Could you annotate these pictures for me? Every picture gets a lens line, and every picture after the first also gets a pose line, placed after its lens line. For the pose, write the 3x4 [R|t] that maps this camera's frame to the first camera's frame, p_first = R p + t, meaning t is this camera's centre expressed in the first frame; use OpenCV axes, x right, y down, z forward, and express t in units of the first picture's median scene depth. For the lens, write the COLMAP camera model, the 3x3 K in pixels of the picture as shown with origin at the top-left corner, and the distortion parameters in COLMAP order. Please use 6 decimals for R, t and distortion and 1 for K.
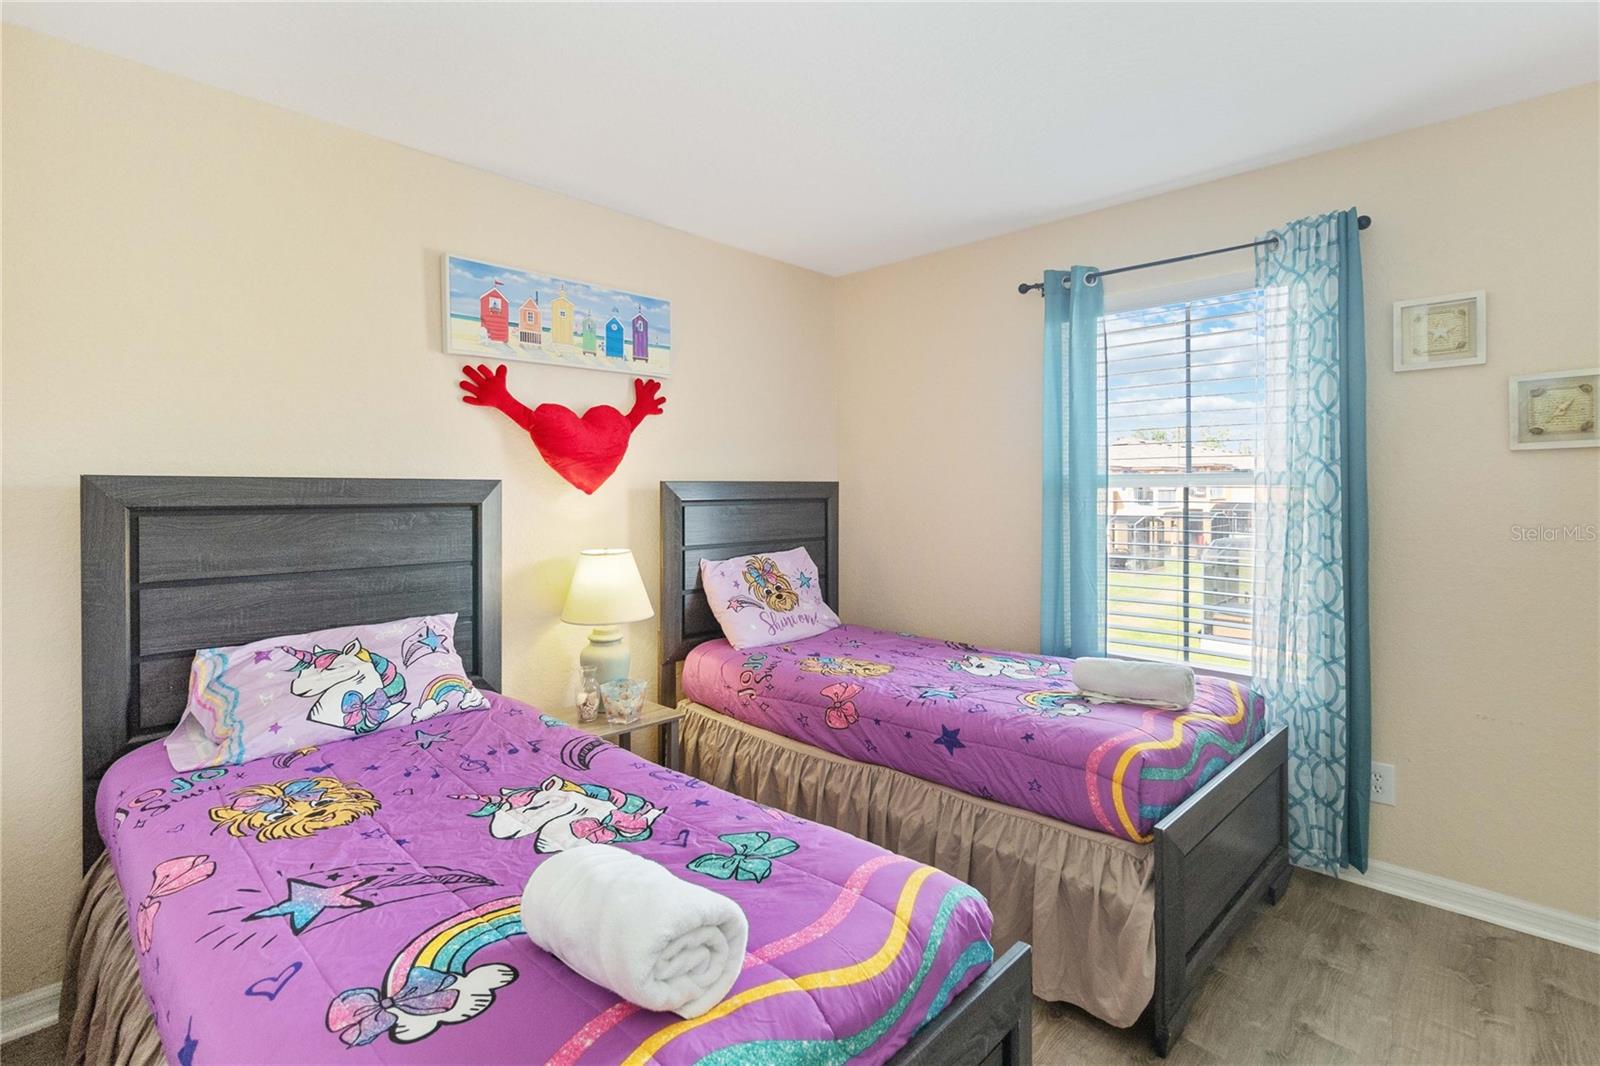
lens RADIAL K [[768.9, 0, 798.2], [0, 768.9, 493.2], [0, 0, 1]] dist [-0.032089, -0.000223]
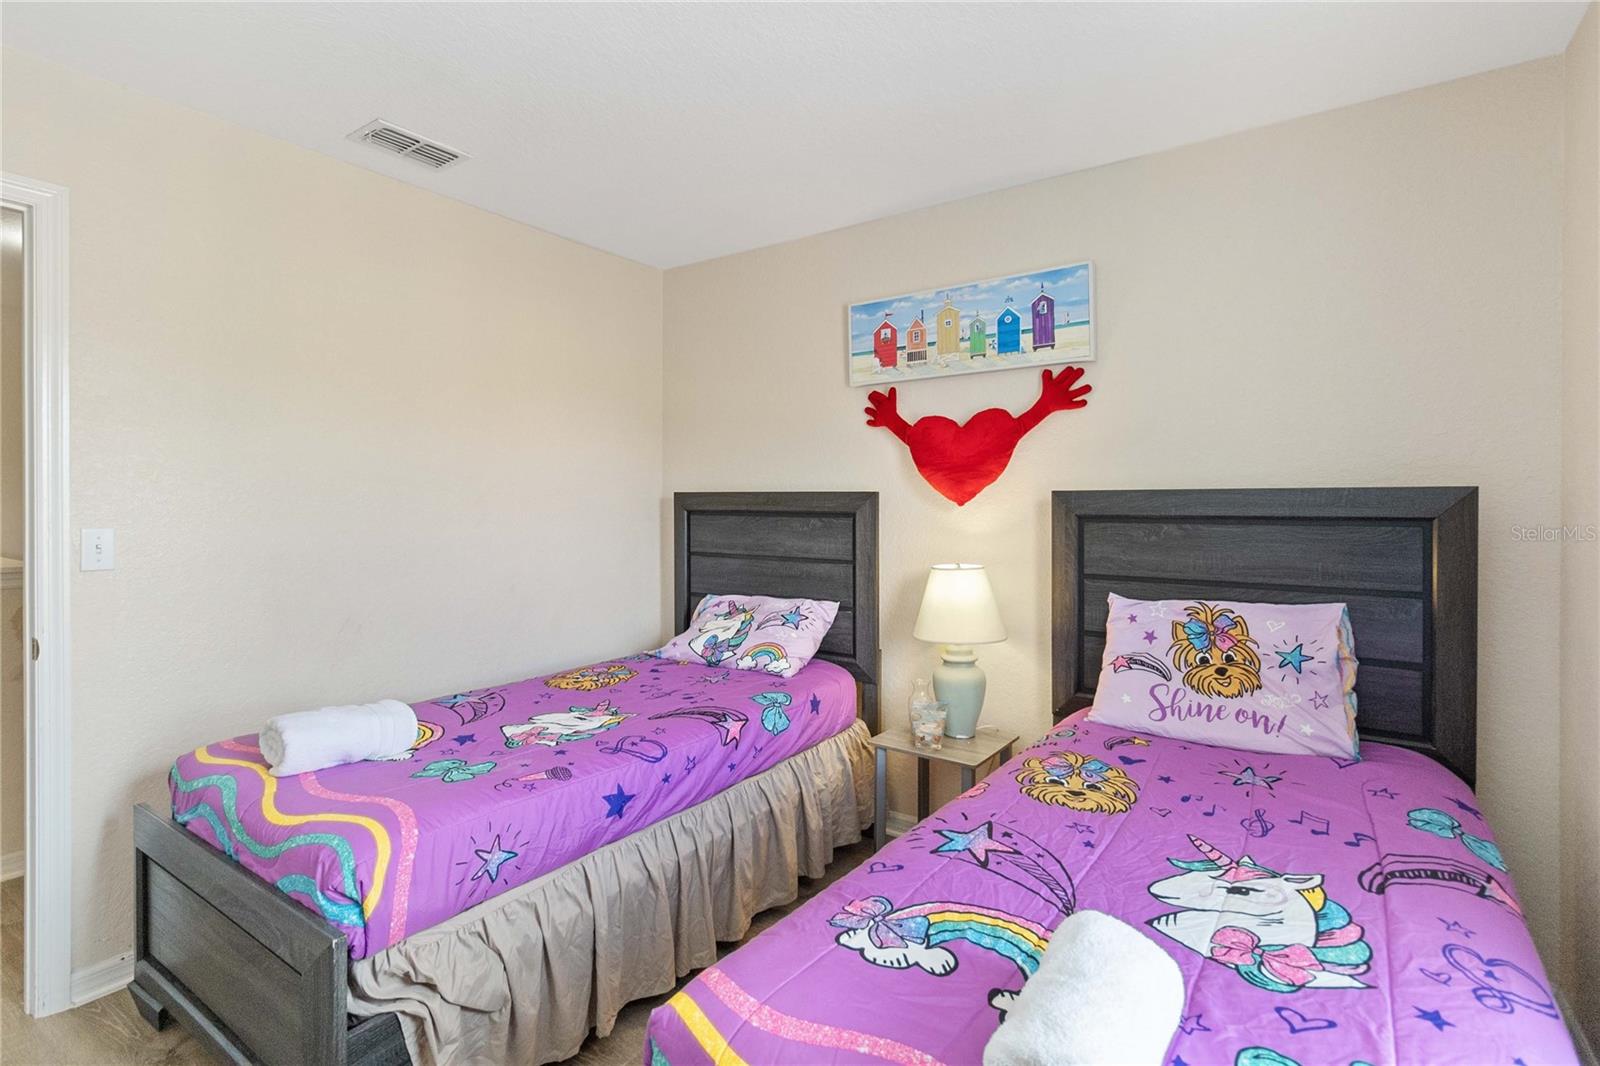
lens RADIAL K [[757.2, 0, 793.3], [0, 757.2, 504.7], [0, 0, 1]] dist [0.001892, 0.000090]
pose [[0.138934, 0.006856, -0.990278, 0.620920], [-0.007445, 0.999955, 0.005879, -0.003723], [0.990274, 0.006556, 0.138979, 0.649595]]
